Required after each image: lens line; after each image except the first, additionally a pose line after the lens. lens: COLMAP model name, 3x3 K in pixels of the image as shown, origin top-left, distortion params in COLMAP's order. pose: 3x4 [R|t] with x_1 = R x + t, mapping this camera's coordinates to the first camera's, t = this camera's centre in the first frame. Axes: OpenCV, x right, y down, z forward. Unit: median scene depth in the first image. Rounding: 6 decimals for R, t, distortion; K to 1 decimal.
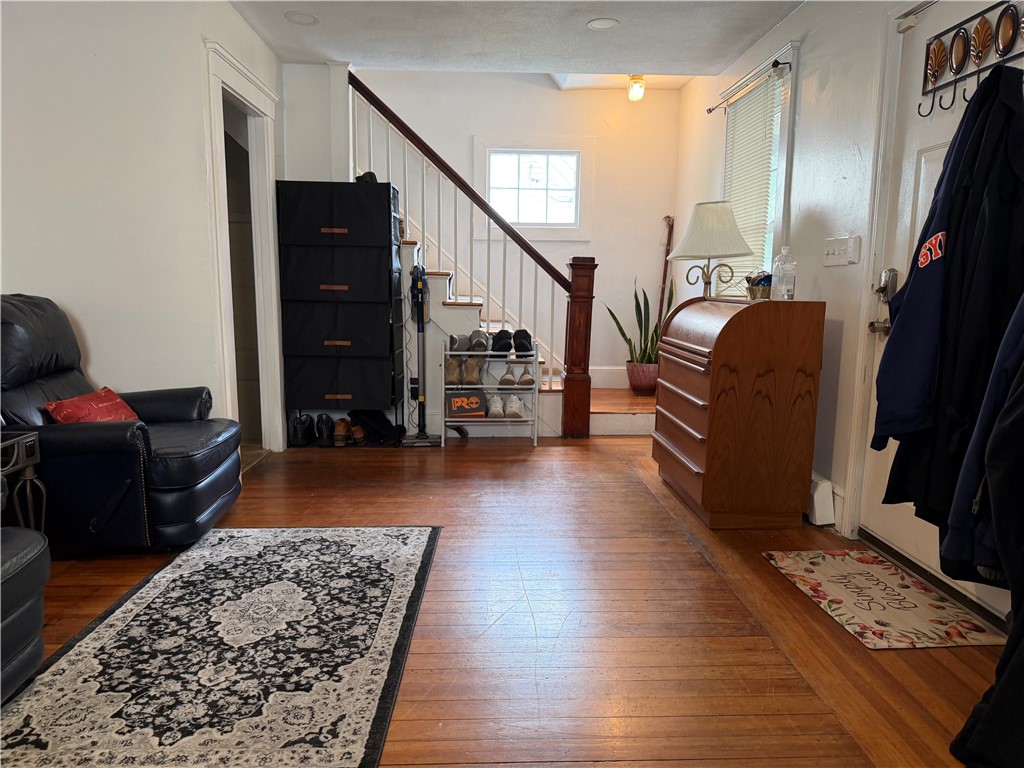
lens RADIAL K [[709.2, 0, 512.0], [0, 709.2, 384.0], [0, 0, 1]] dist [0.106216, -0.151197]
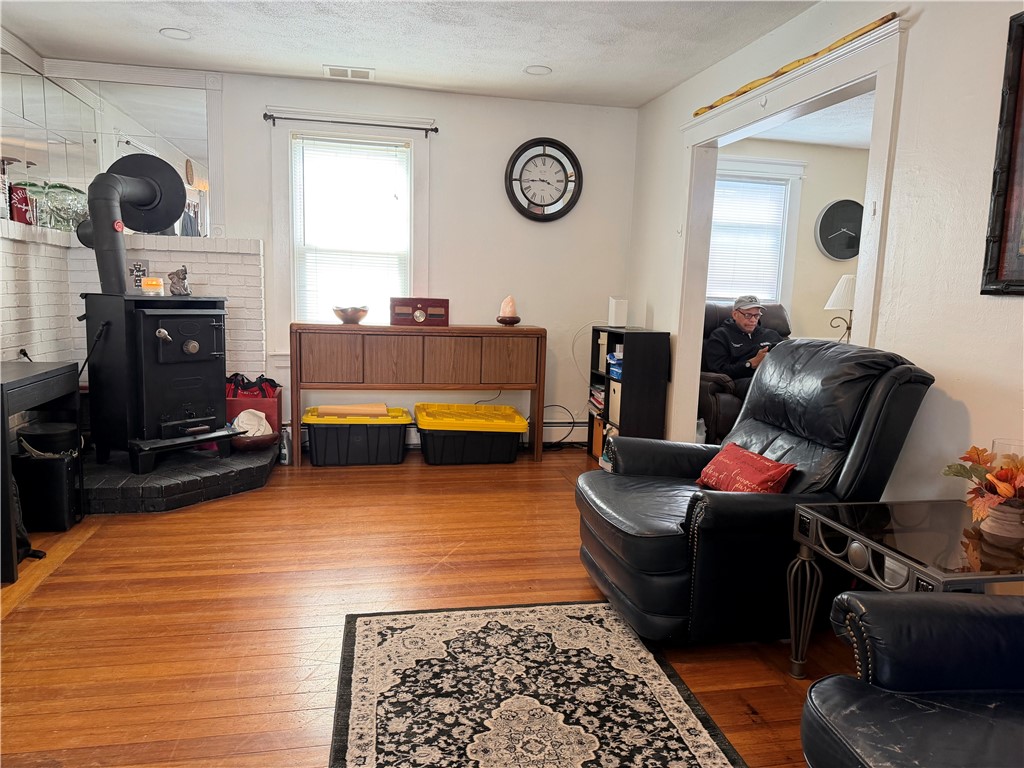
lens RADIAL K [[709.2, 0, 512.0], [0, 709.2, 384.0], [0, 0, 1]] dist [0.106216, -0.151197]
pose [[-0.985350, -0.016064, -0.169785, -0.208765], [-0.062077, 0.961043, 0.269339, -0.306486], [0.158844, 0.275933, -0.947961, 1.844641]]
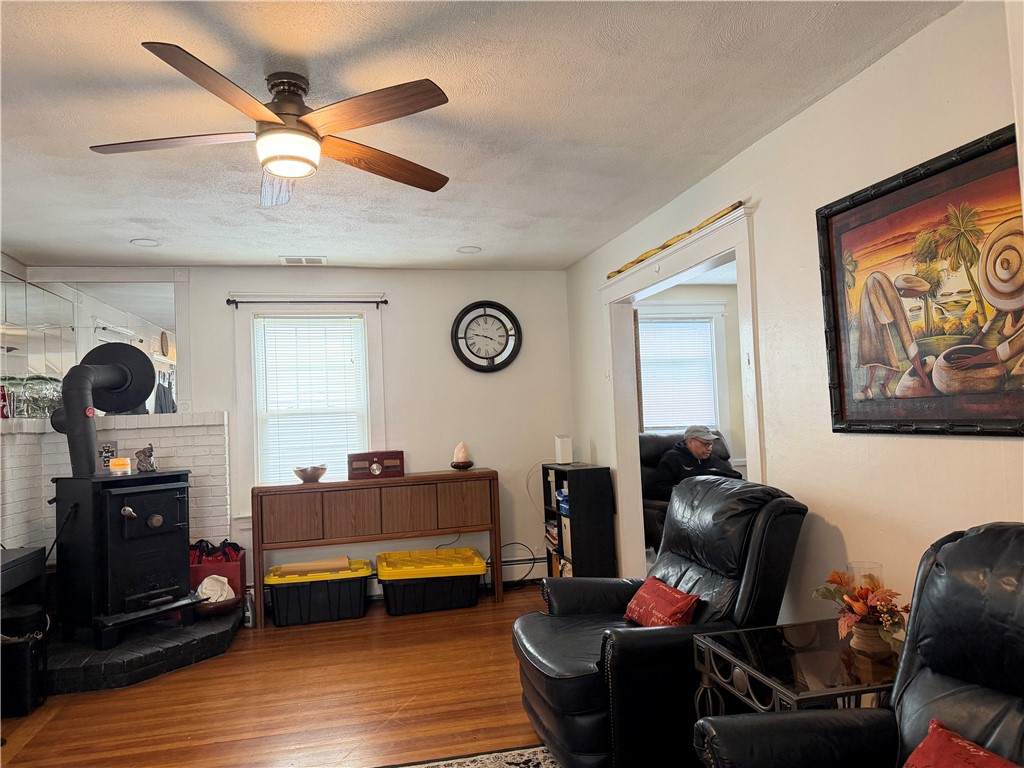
lens RADIAL K [[709.2, 0, 512.0], [0, 709.2, 384.0], [0, 0, 1]] dist [0.106216, -0.151197]
pose [[-0.981195, 0.026488, -0.191194, -0.298859], [0.008402, 0.995461, 0.094794, -0.399229], [0.192837, 0.091405, -0.976964, 2.010598]]
